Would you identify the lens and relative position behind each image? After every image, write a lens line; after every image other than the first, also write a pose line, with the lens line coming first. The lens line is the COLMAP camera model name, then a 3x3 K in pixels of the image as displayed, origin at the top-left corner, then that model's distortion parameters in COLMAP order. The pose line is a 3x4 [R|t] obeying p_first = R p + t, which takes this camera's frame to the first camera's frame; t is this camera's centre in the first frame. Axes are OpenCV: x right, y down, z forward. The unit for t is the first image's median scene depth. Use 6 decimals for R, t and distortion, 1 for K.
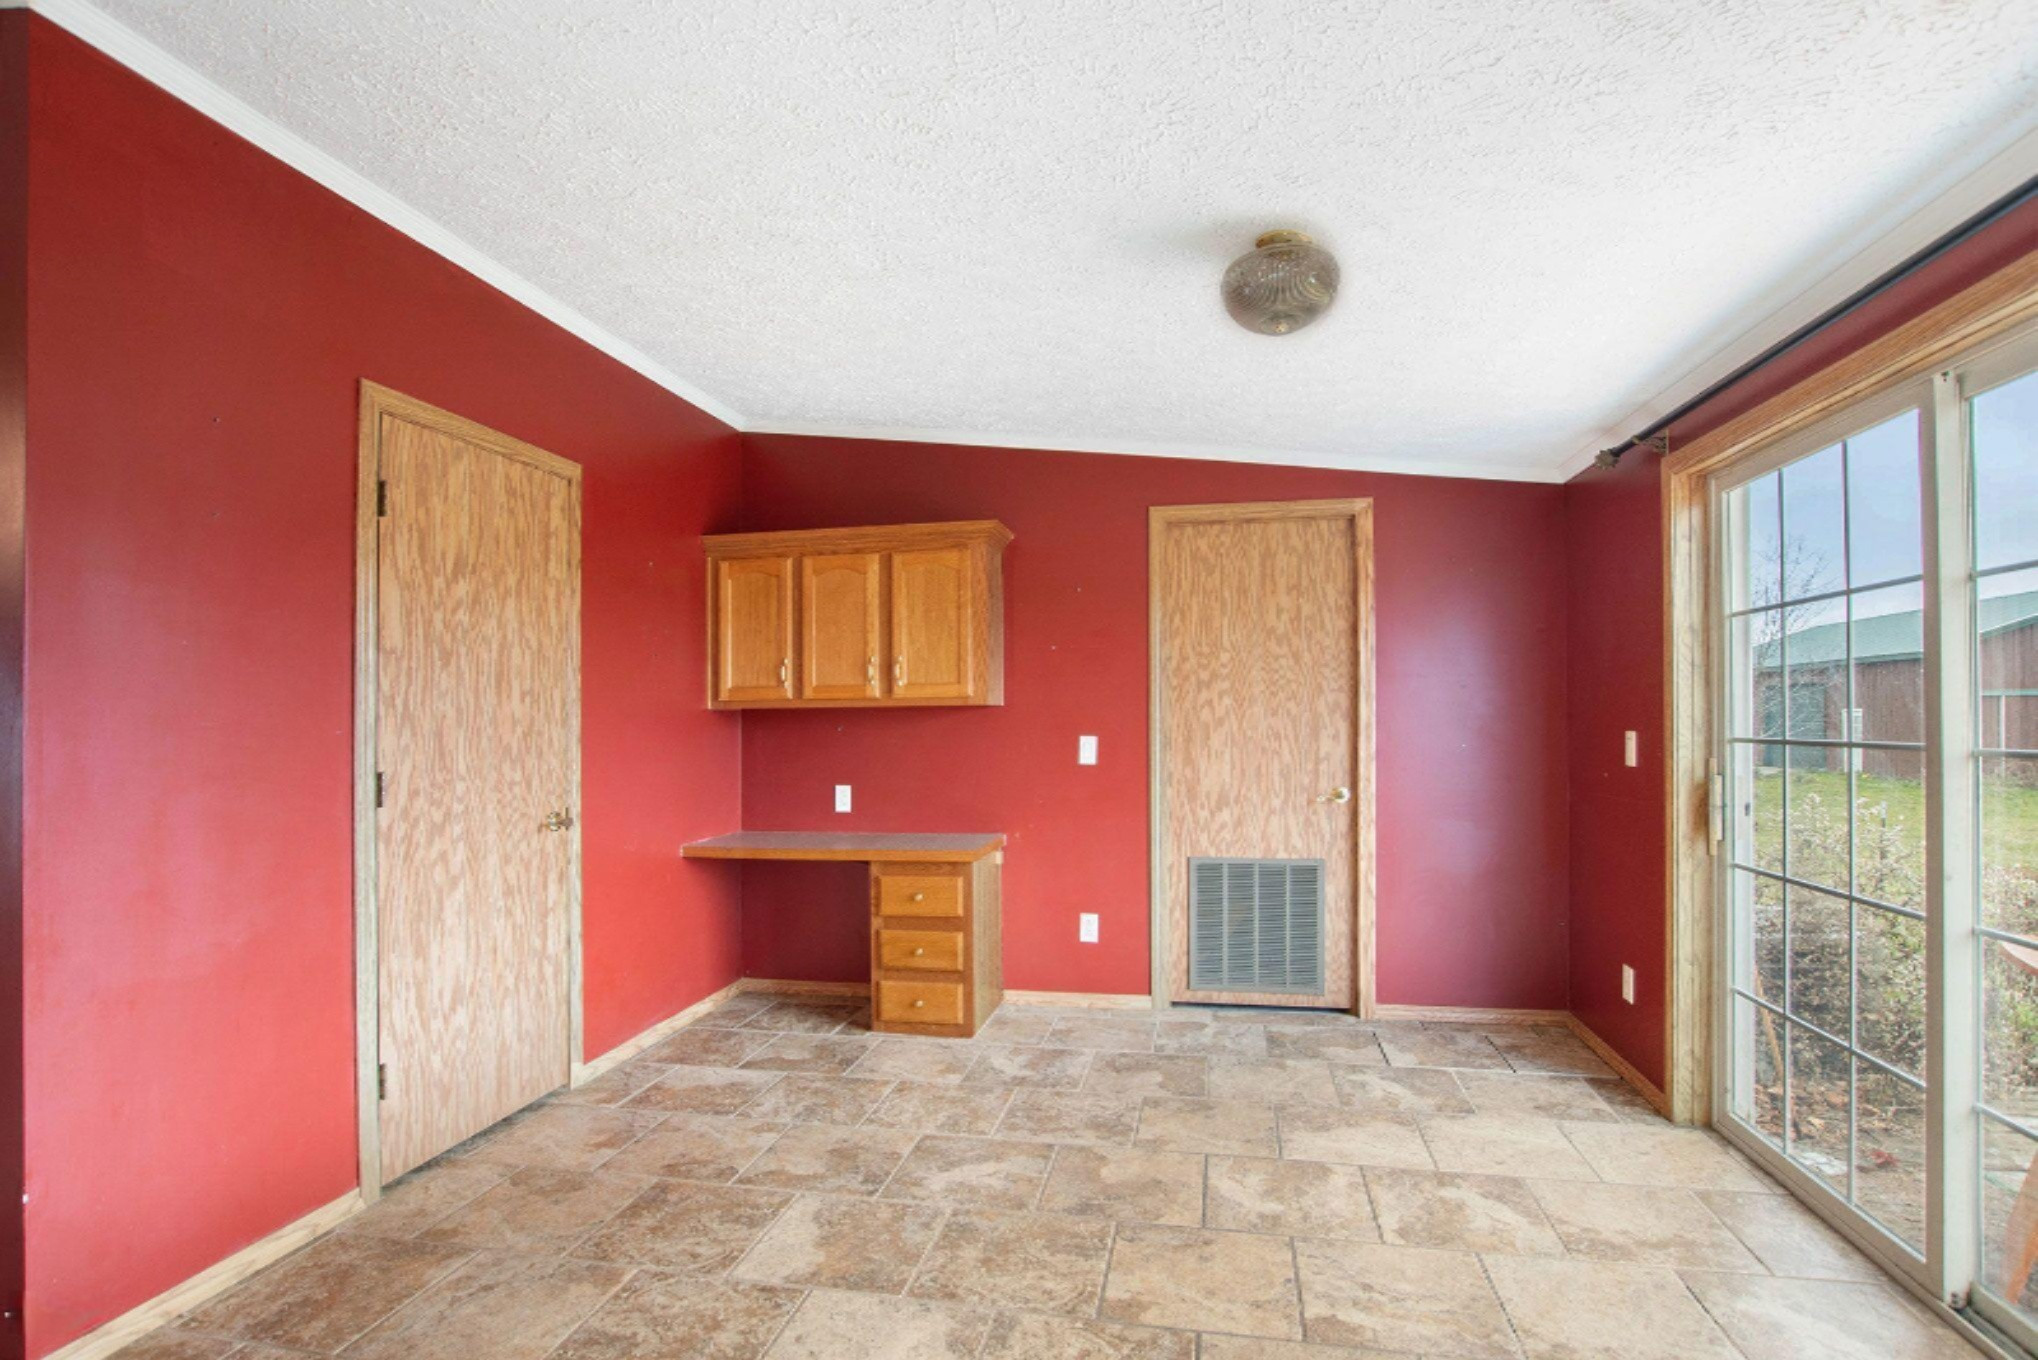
lens RADIAL K [[998.5, 0, 1018.3], [0, 998.5, 721.8], [0, 0, 1]] dist [-0.016278, 0.000179]
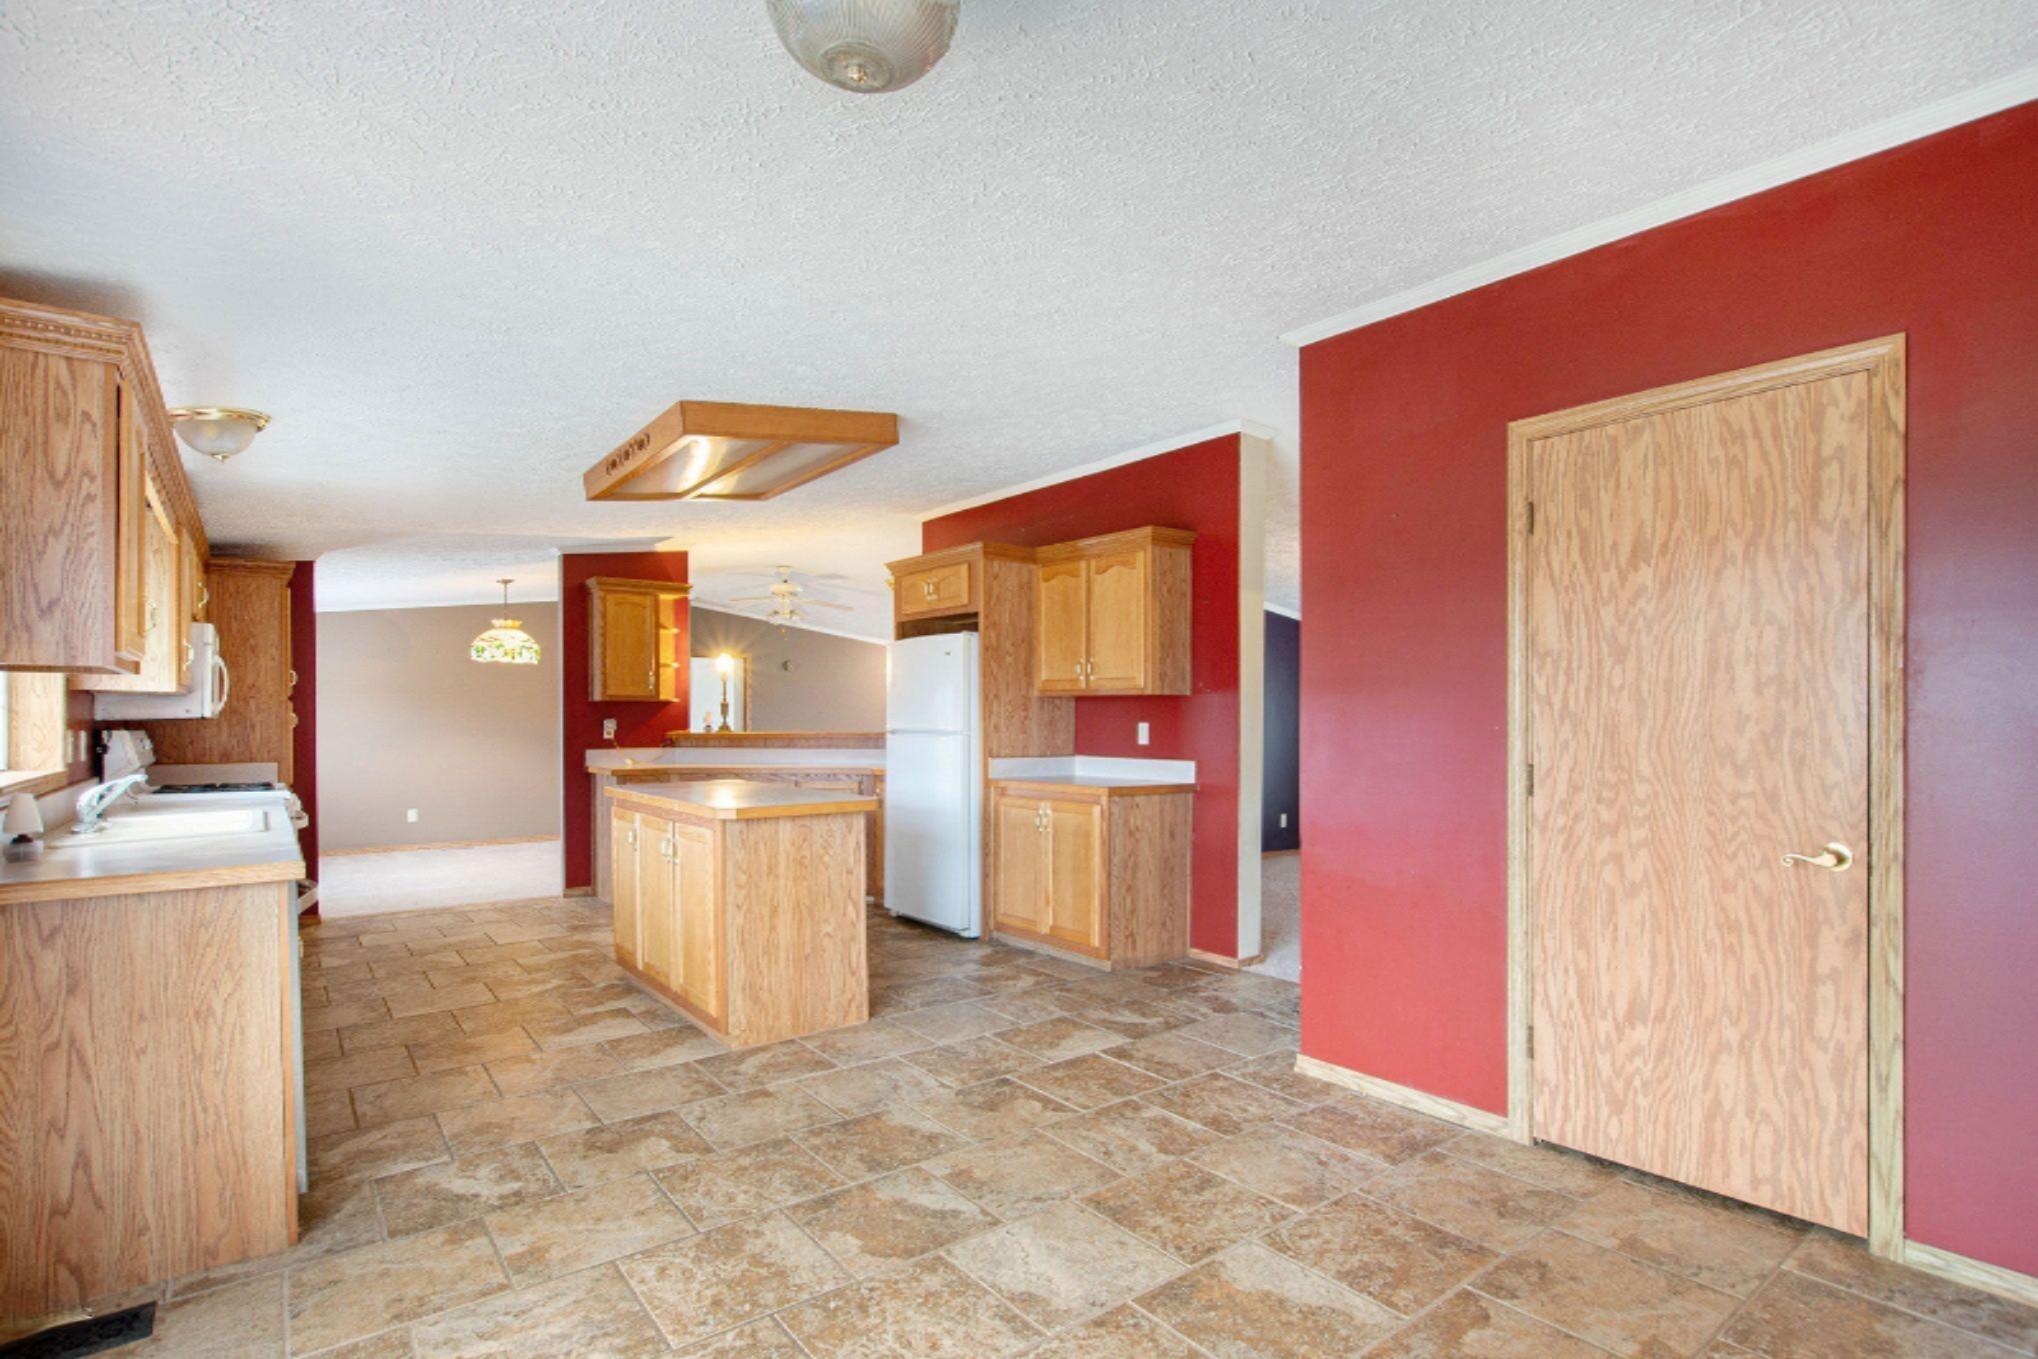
lens RADIAL K [[971.1, 0, 976.4], [0, 971.1, 704.6], [0, 0, 1]] dist [-0.041923, 0.000267]
pose [[-0.666613, -0.001736, -0.745402, 0.469658], [0.005680, 0.999956, -0.007409, -0.009526], [0.745382, -0.009173, -0.666575, 1.026956]]
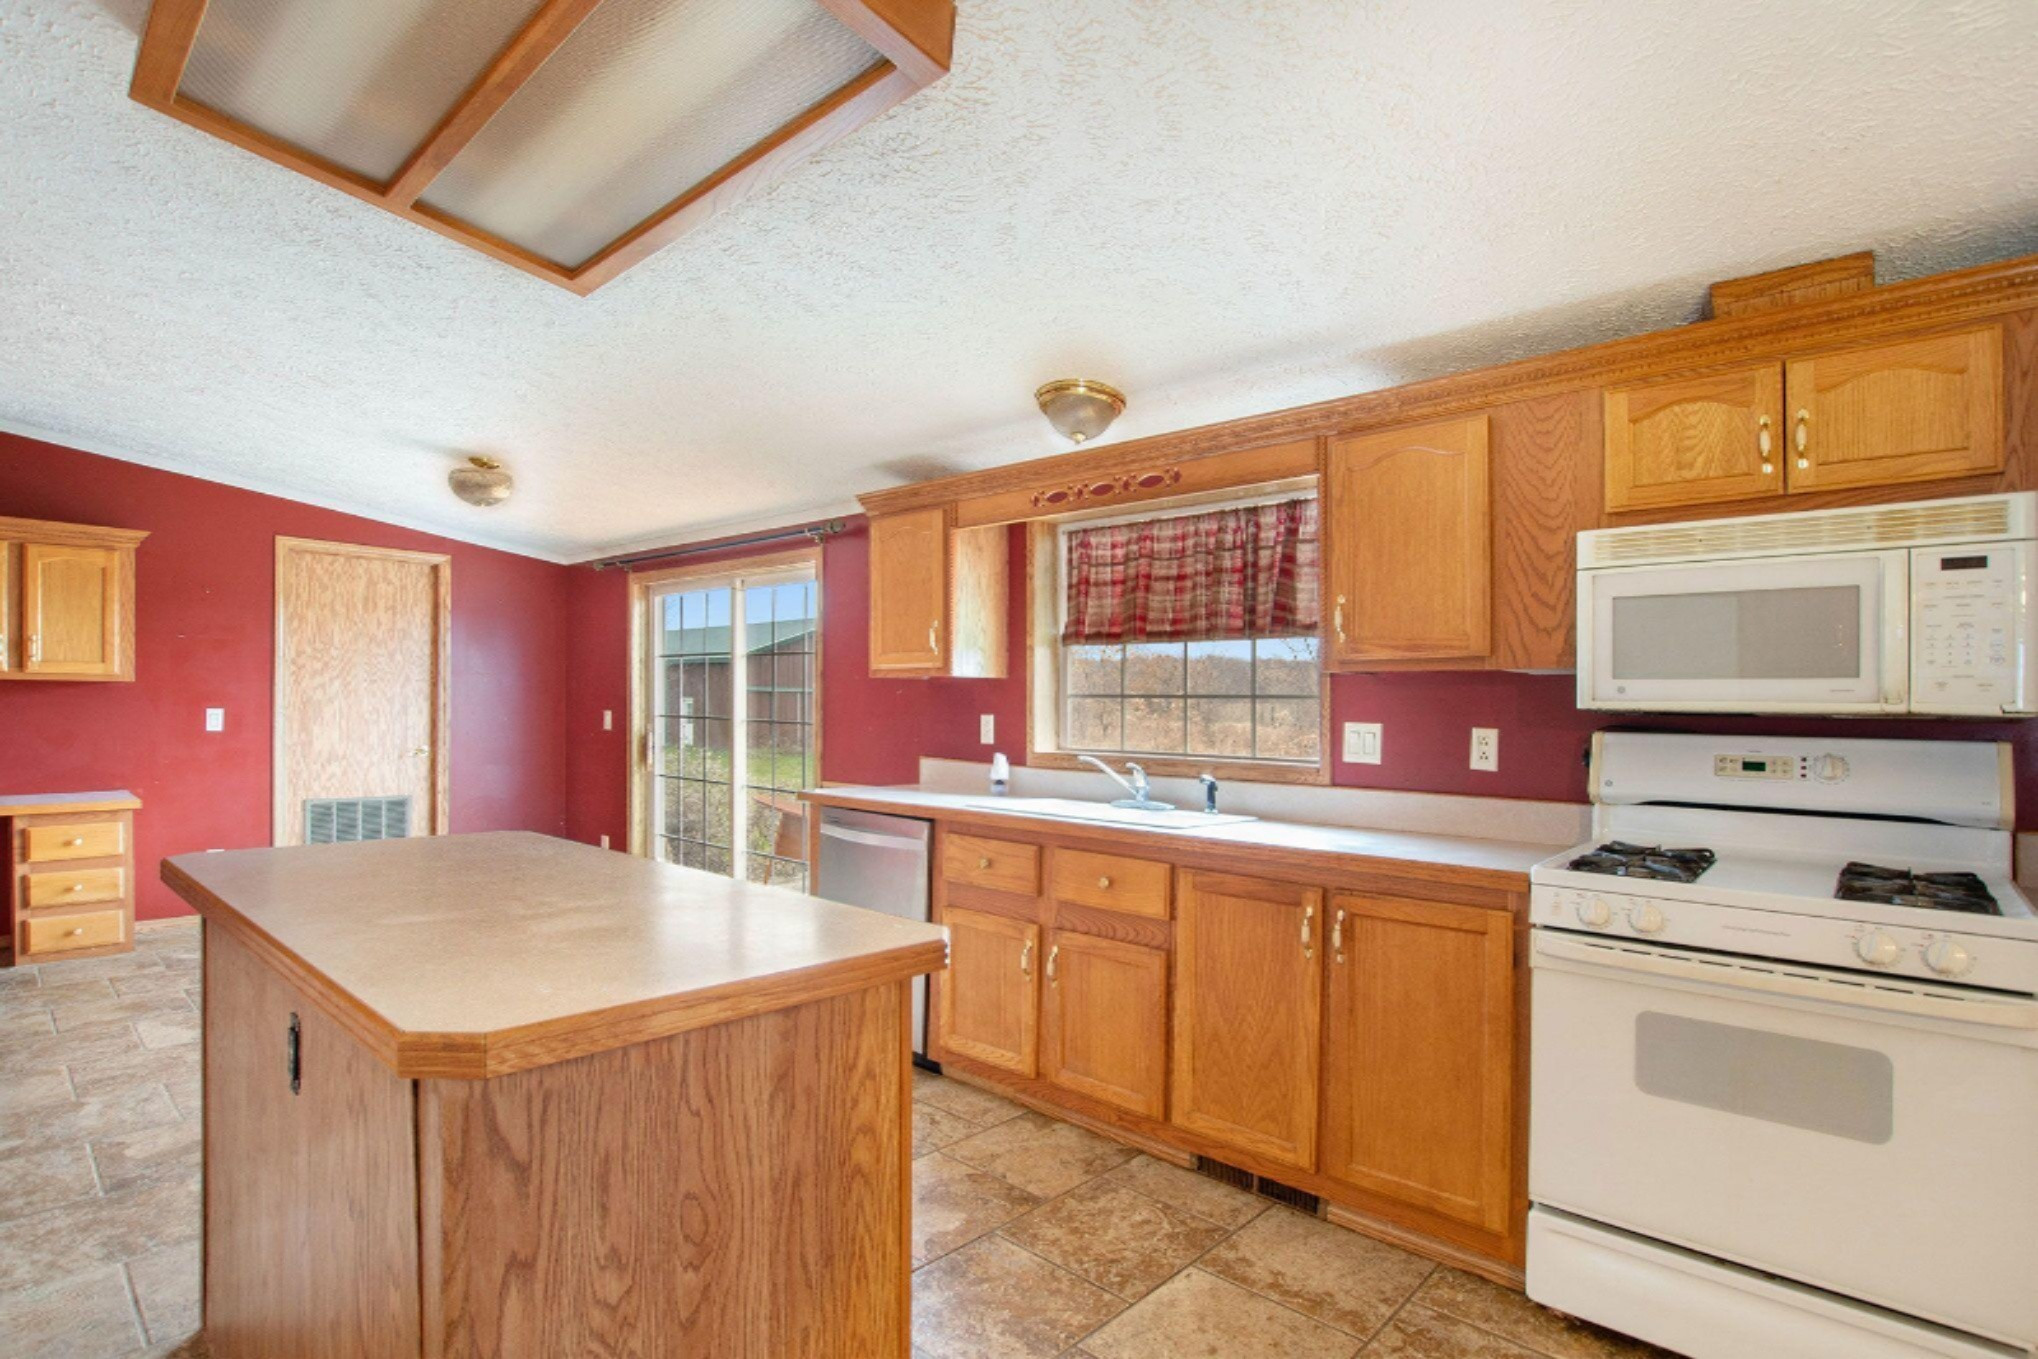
lens RADIAL K [[998.5, 0, 1018.3], [0, 998.5, 721.3], [0, 0, 1]] dist [-0.016278, 0.000179]
pose [[0.506551, 0.005146, 0.862195, -0.655629], [-0.020087, 0.999781, 0.005834, 0.003142], [-0.861976, -0.020274, 0.506544, -0.673020]]
